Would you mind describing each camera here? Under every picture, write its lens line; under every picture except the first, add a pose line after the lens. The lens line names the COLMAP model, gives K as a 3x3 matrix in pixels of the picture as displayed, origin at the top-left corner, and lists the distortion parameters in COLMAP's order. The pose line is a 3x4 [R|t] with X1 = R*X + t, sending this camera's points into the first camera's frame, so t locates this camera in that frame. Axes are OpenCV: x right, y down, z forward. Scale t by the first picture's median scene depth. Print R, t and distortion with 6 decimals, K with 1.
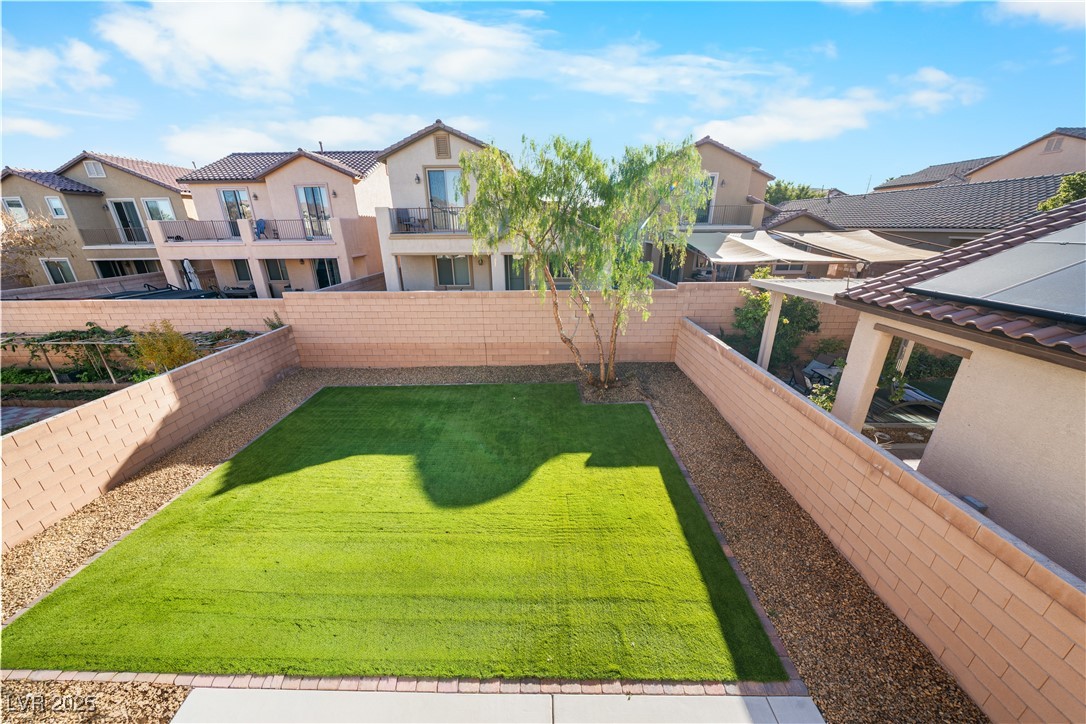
lens RADIAL K [[372.7, 0, 539.4], [0, 372.7, 367.5], [0, 0, 1]] dist [-0.001497, -0.000044]
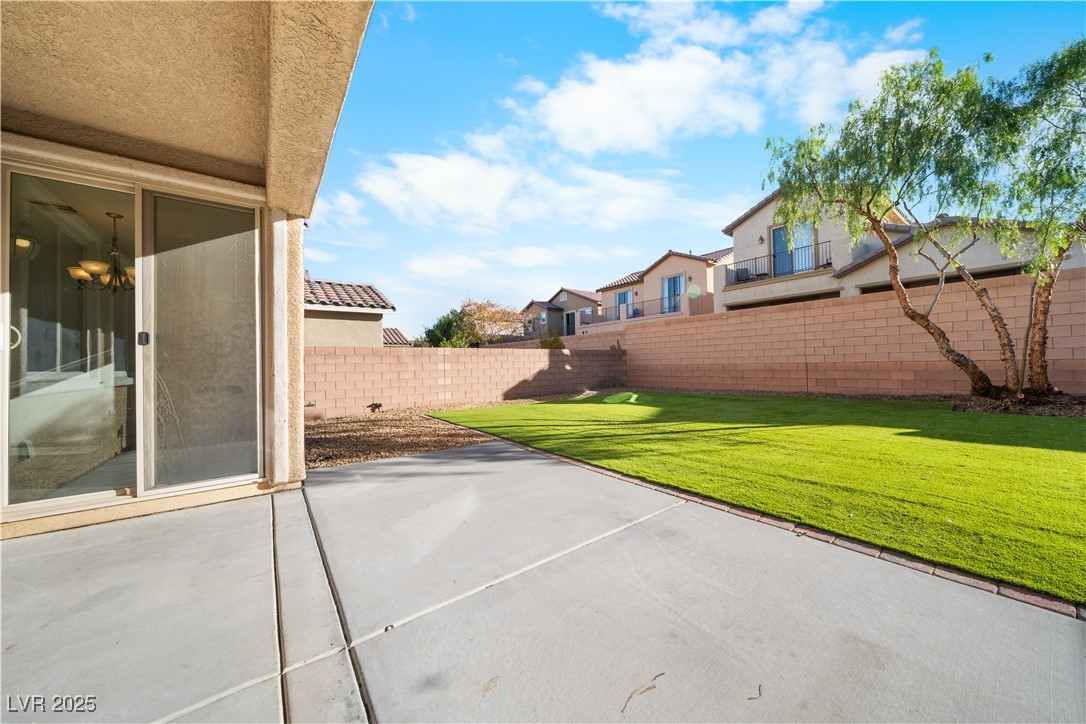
lens RADIAL K [[372.7, 0, 539.4], [0, 372.7, 367.5], [0, 0, 1]] dist [-0.001497, -0.000044]
pose [[0.611534, -0.008677, -0.791171, 0.107891], [-0.260254, 0.942092, -0.211495, 0.198366], [0.747191, 0.335242, 0.573863, 0.050140]]
